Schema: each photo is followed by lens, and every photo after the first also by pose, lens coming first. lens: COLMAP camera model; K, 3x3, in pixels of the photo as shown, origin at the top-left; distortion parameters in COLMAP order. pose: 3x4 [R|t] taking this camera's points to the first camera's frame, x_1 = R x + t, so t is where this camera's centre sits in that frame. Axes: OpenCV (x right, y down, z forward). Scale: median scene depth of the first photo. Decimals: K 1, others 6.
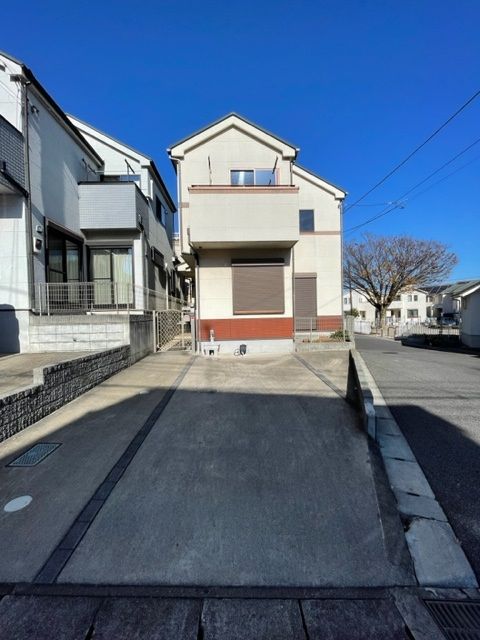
lens RADIAL K [[255.2, 0, 240.0], [0, 255.2, 320.0], [0, 0, 1]] dist [-0.000213, -0.000094]
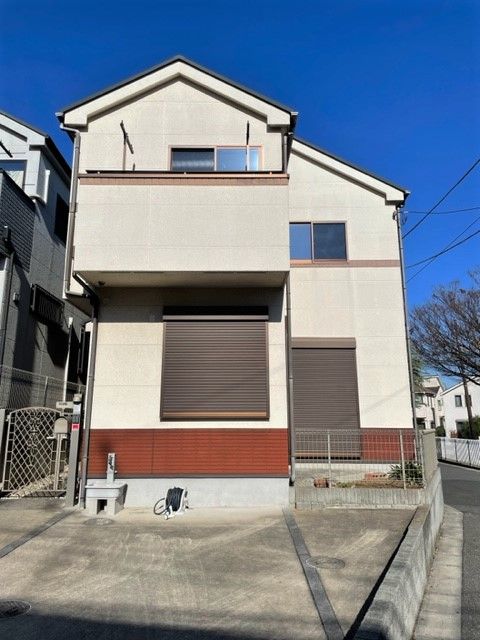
lens RADIAL K [[482.0, 0, 237.9], [0, 482.0, 315.9], [0, 0, 1]] dist [0.072505, -0.097157]
pose [[0.999001, 0.012631, -0.042869, 0.152083], [-0.022472, 0.971115, -0.237550, 0.001211], [0.038630, 0.238276, 0.970429, 0.087783]]
